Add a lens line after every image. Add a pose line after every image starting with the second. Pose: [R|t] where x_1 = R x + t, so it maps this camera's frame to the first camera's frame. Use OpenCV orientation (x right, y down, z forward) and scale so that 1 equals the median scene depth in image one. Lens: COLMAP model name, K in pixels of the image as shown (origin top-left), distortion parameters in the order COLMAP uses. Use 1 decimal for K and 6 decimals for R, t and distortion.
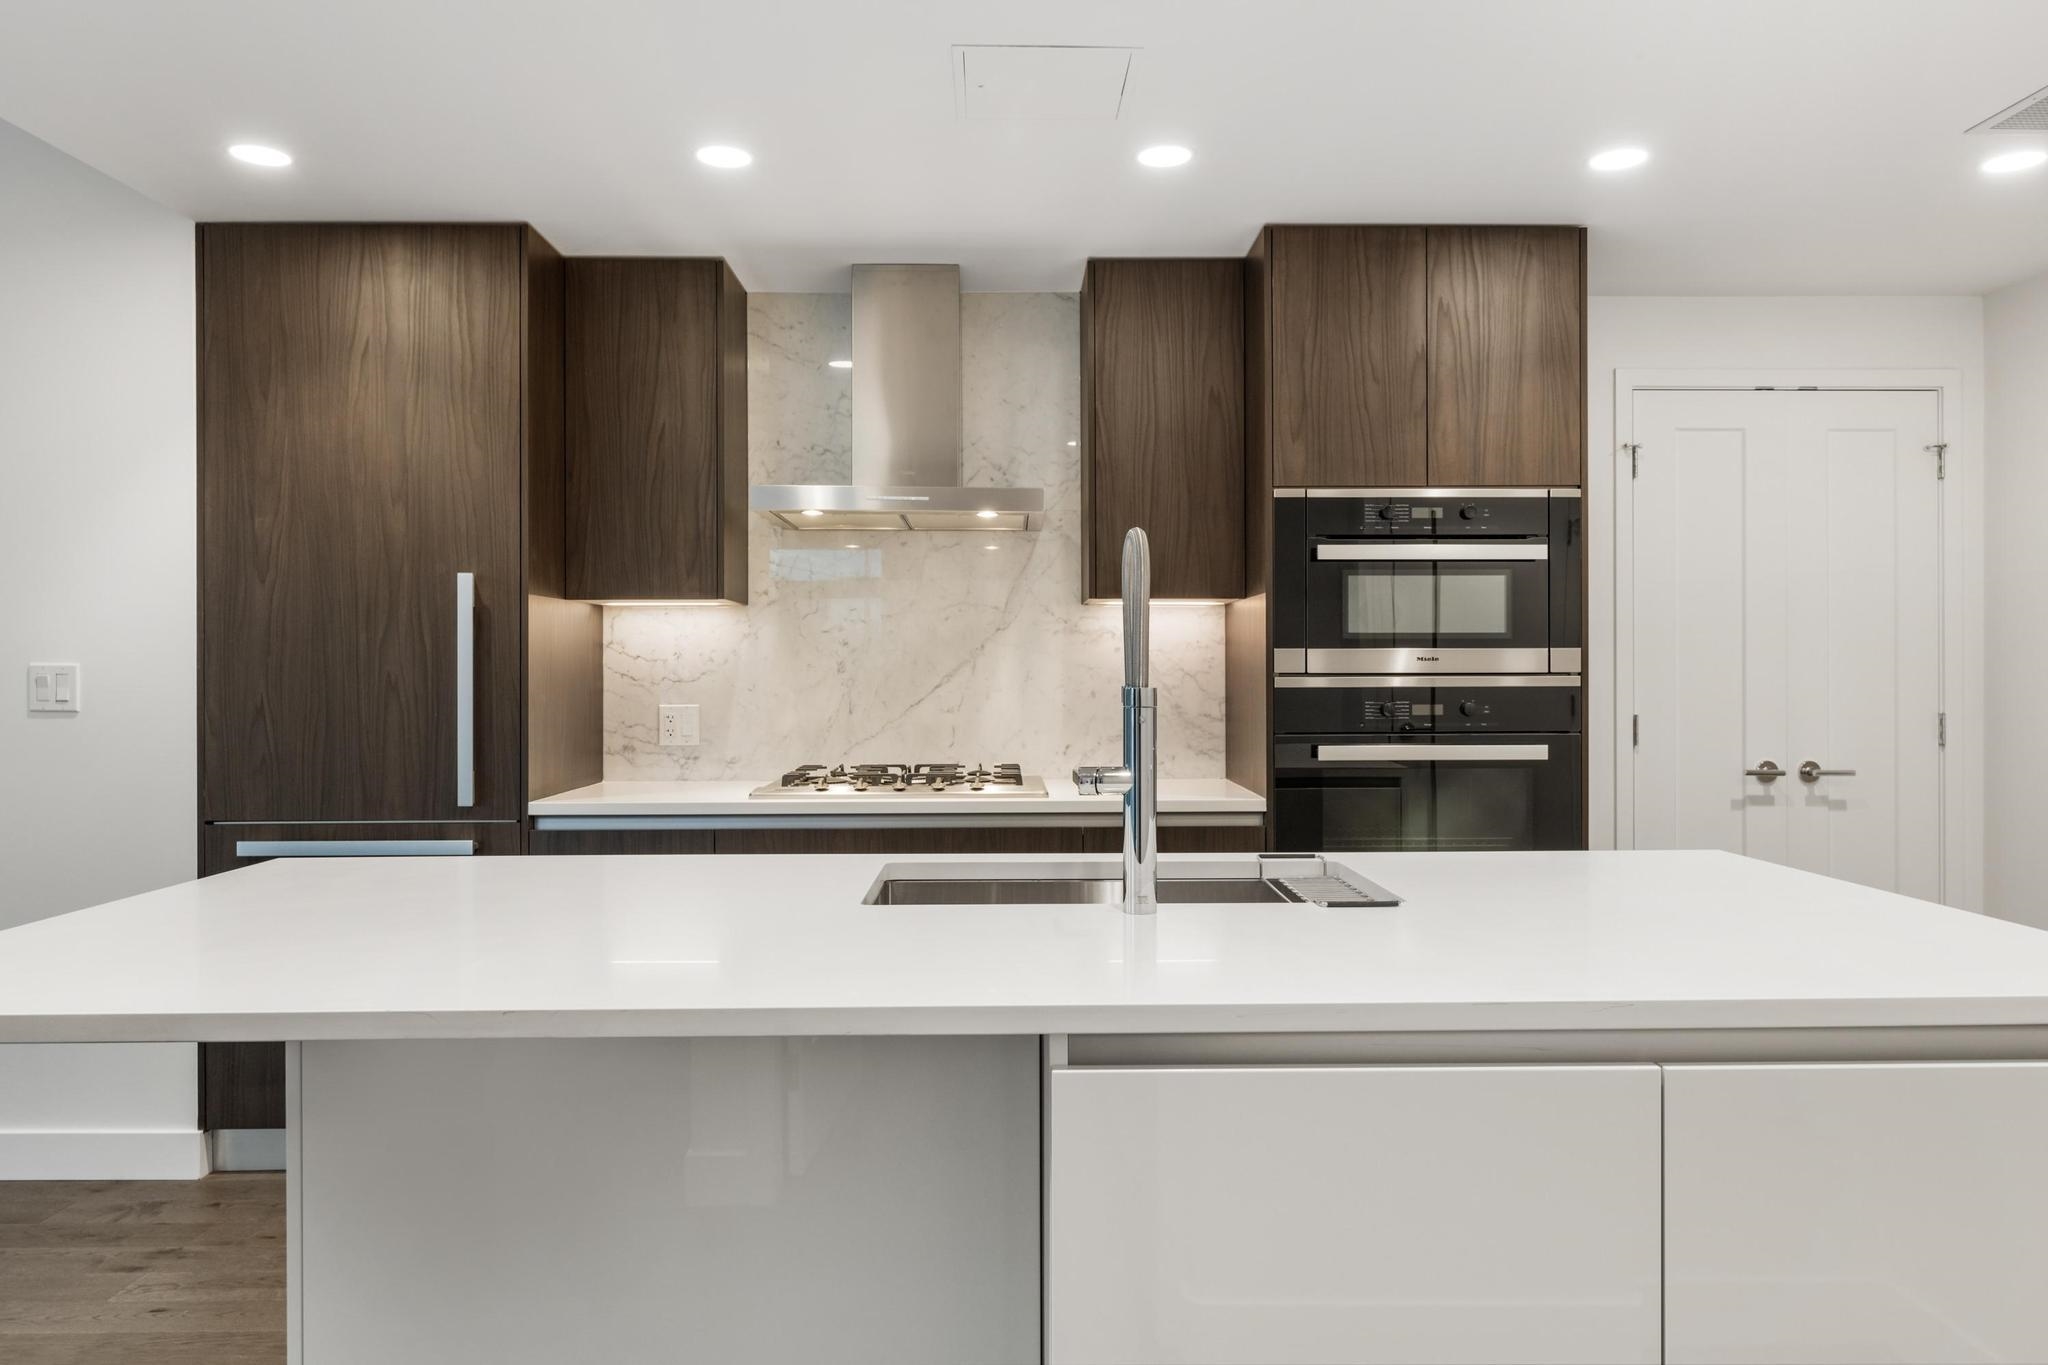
lens RADIAL K [[1350.3, 0, 1021.2], [0, 1350.3, 667.1], [0, 0, 1]] dist [0.003490, -0.001860]
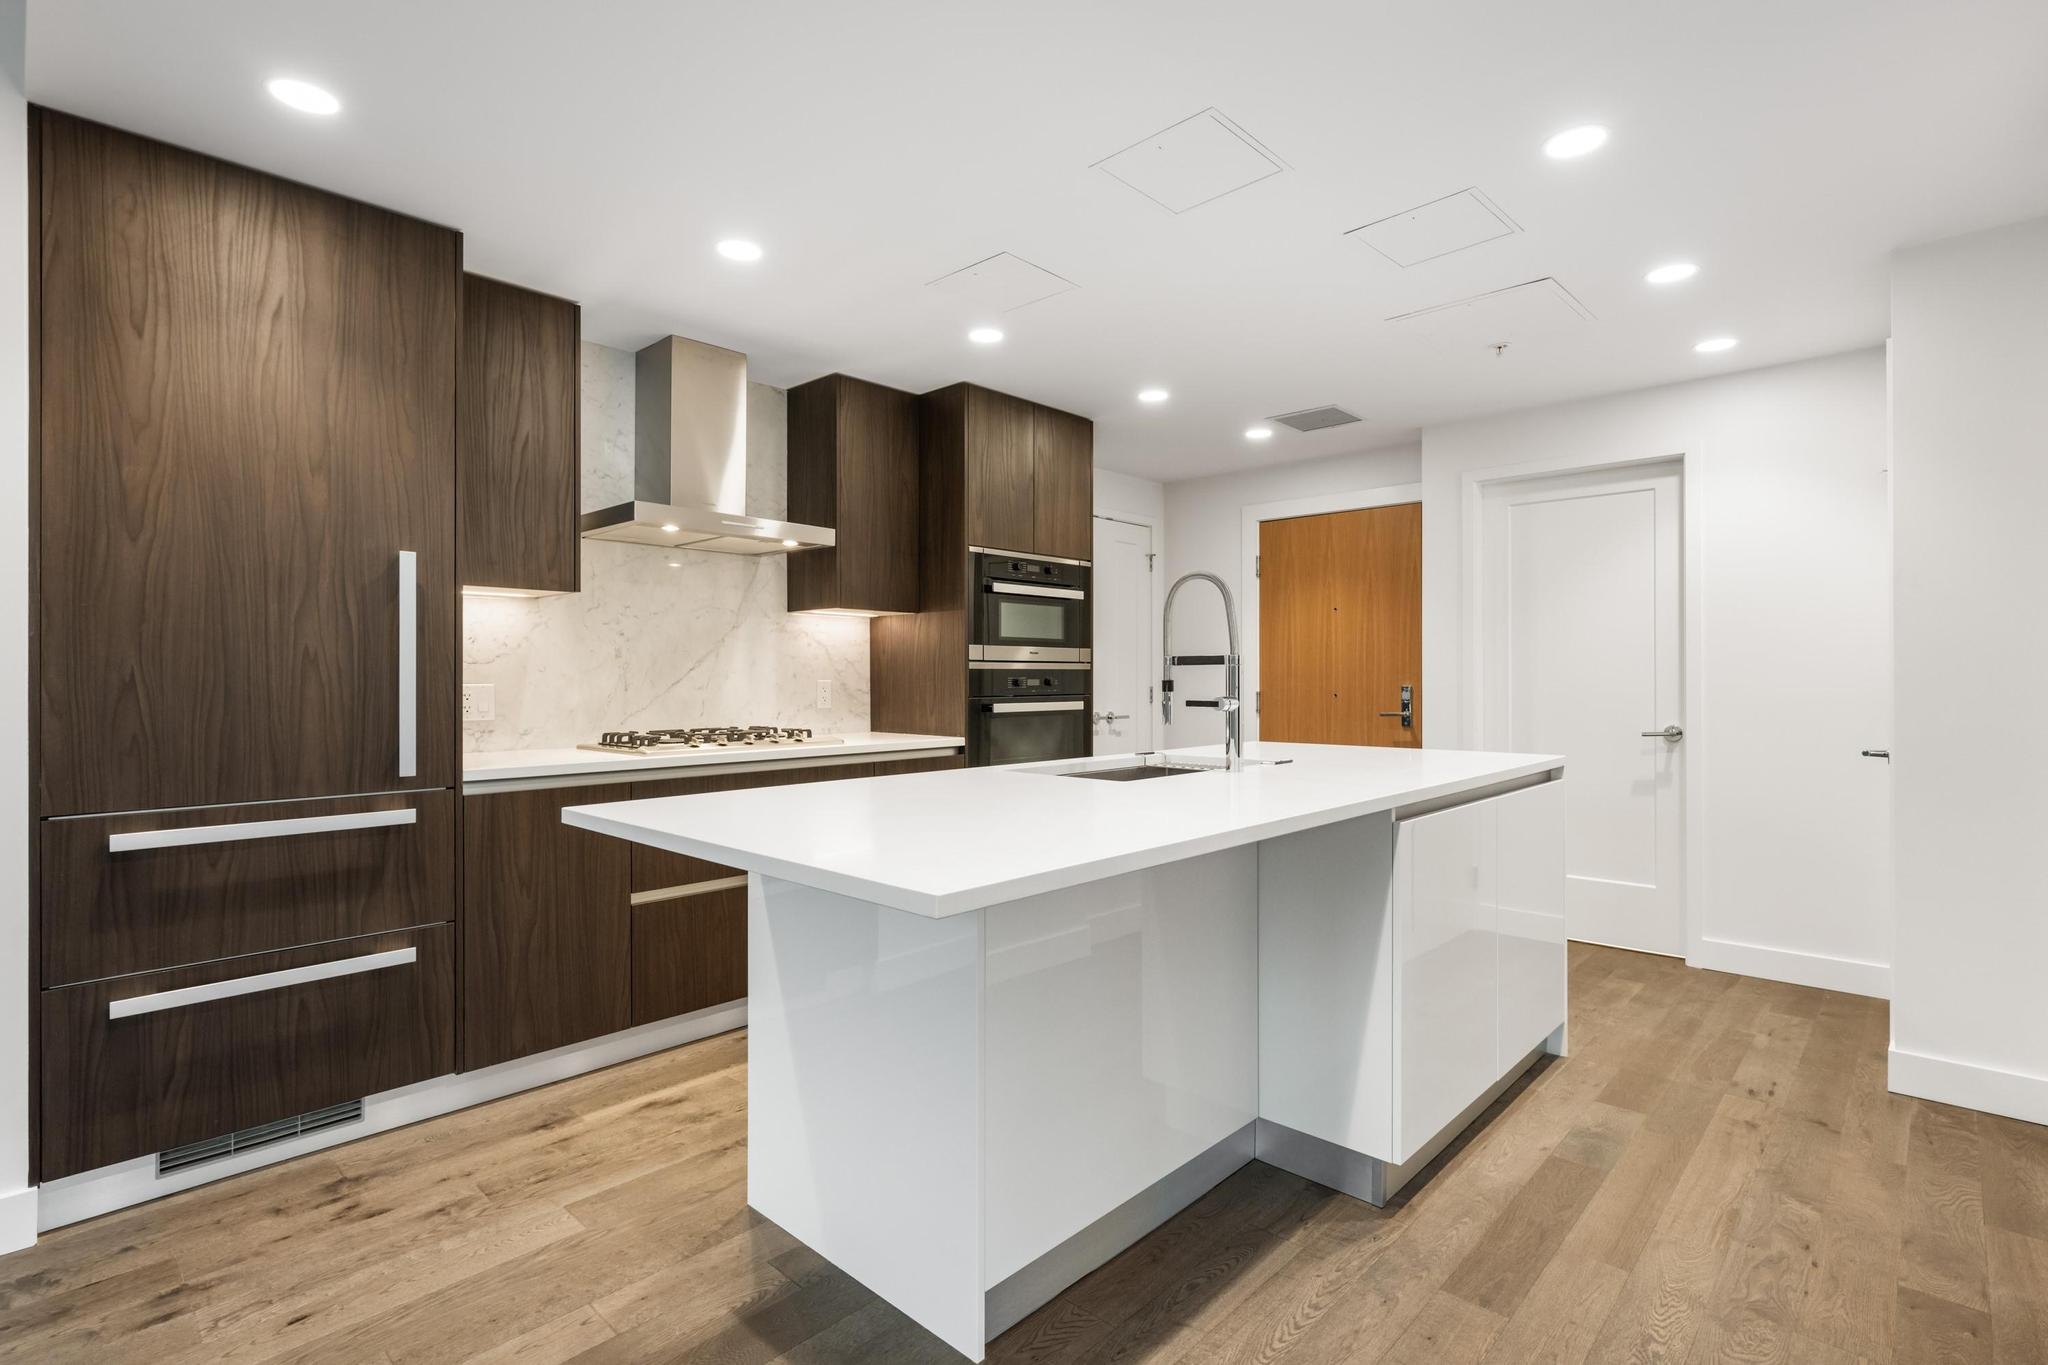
lens RADIAL K [[974.2, 0, 1030.8], [0, 974.2, 672.9], [0, 0, 1]] dist [0.008900, -0.000301]
pose [[0.699980, 0.004744, 0.714146, -0.594429], [-0.001561, 0.999986, -0.005112, 0.025974], [-0.714161, 0.002463, 0.699978, 0.127960]]
